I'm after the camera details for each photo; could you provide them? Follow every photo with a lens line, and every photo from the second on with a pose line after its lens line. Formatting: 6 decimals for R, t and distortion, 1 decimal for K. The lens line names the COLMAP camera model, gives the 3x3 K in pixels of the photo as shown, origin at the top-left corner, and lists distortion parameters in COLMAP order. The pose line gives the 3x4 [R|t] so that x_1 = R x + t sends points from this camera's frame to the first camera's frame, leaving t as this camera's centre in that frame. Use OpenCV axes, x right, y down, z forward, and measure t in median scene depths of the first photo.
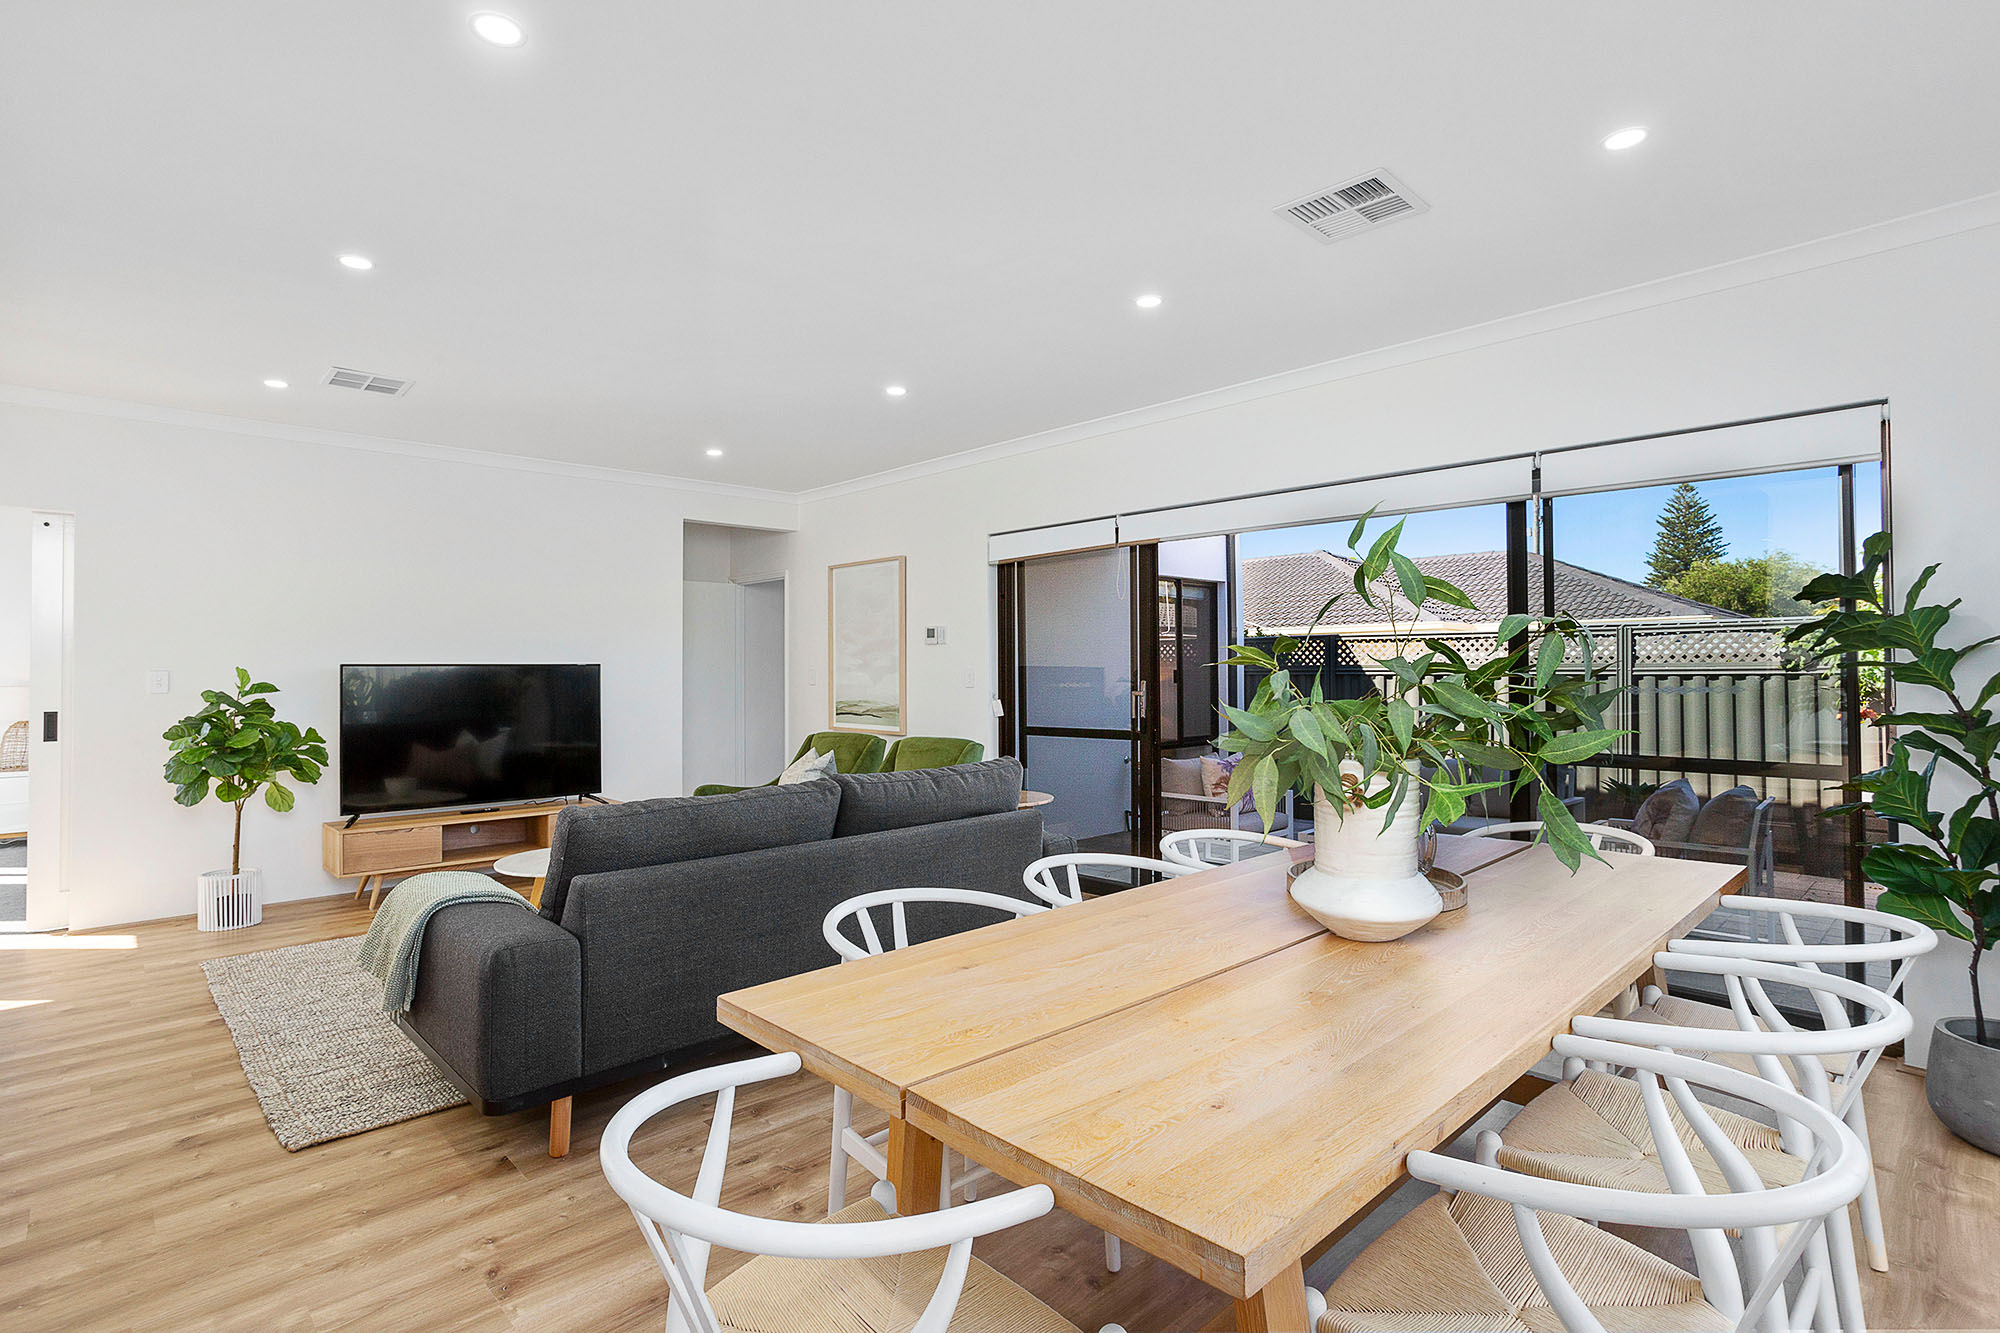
lens RADIAL K [[967.6, 0, 998.7], [0, 967.6, 645.3], [0, 0, 1]] dist [-0.002301, 0.000873]
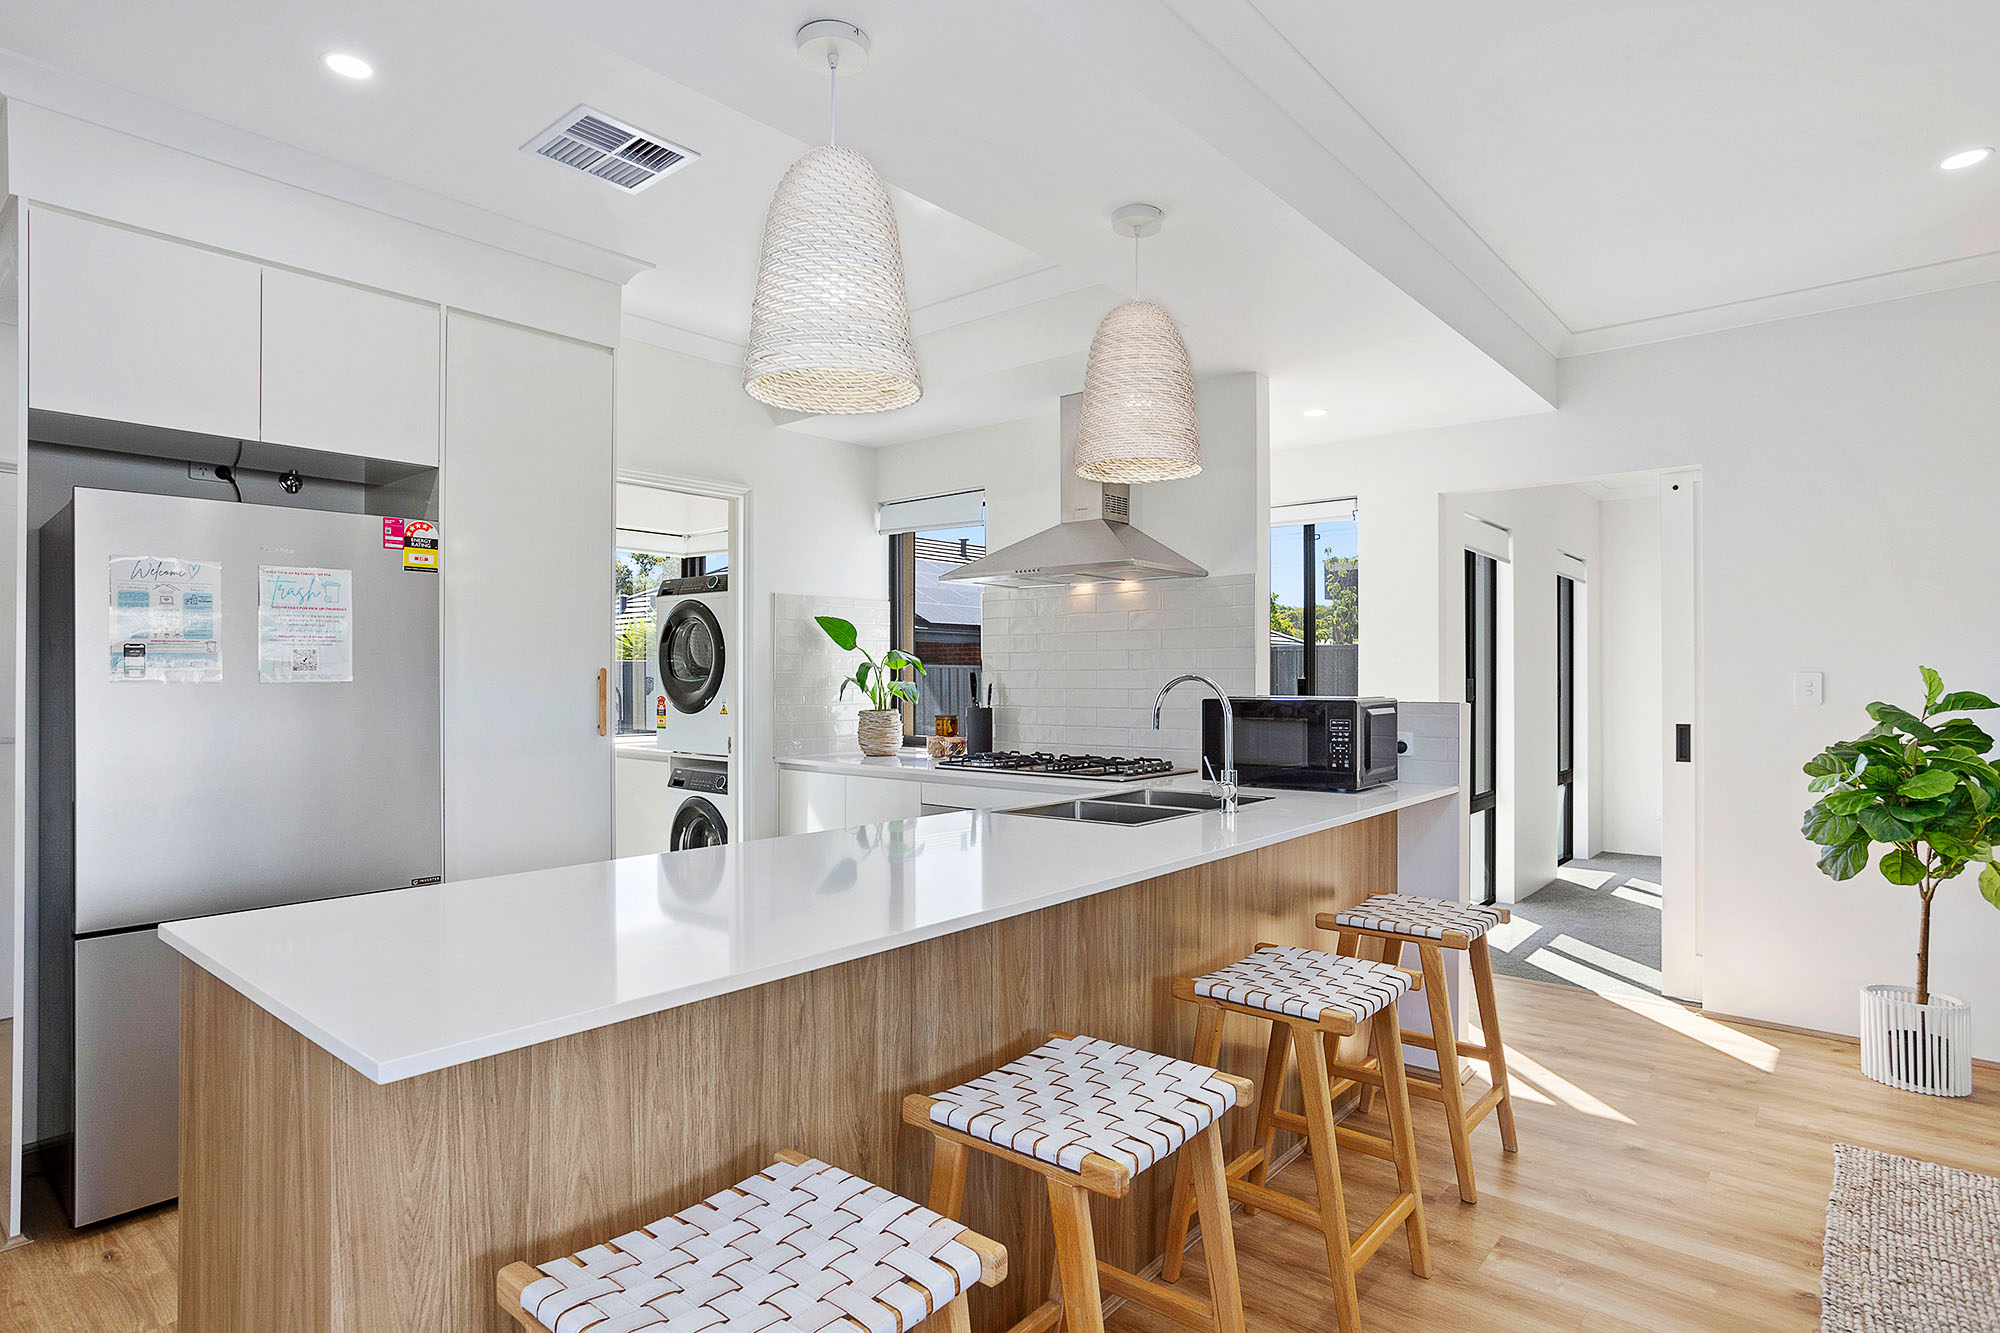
lens RADIAL K [[1029.6, 0, 971.0], [0, 1029.6, 674.6], [0, 0, 1]] dist [-0.017668, 0.000629]
pose [[0.082182, 0.001215, -0.996617, -0.198401], [0.020684, 0.999782, 0.002925, 0.013829], [0.996403, -0.020855, 0.082139, 0.352305]]
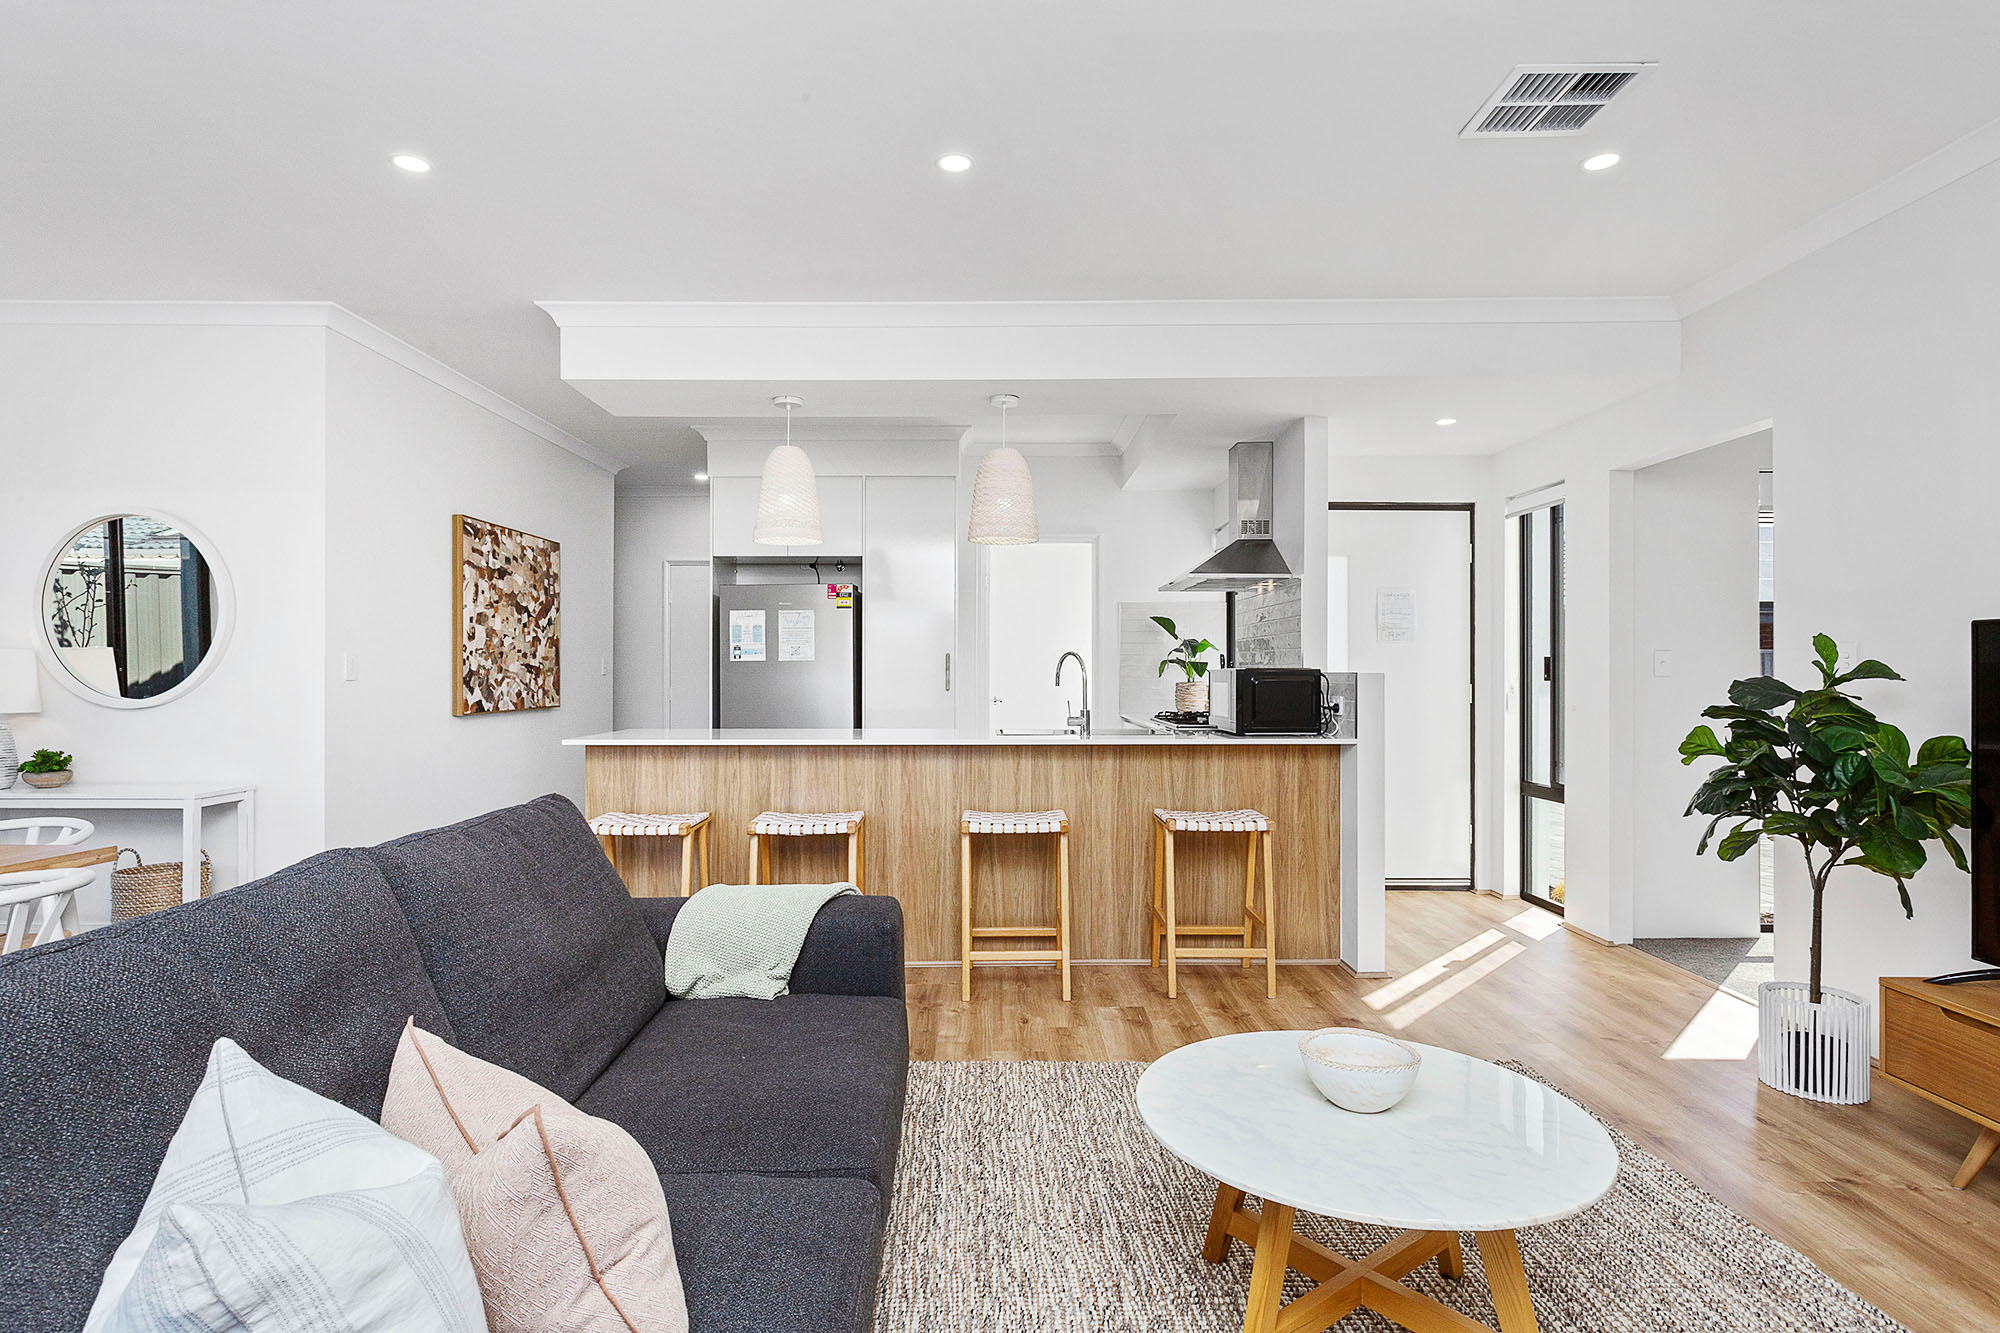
lens RADIAL K [[1109.8, 0, 1000.0], [0, 1109.8, 666.5], [0, 0, 1]] dist [-0.019852, 0.000228]
pose [[-0.704560, -0.003946, -0.709634, -0.003686], [0.016138, 0.999637, -0.021582, 0.050253], [0.709461, -0.026658, -0.704240, 1.140254]]
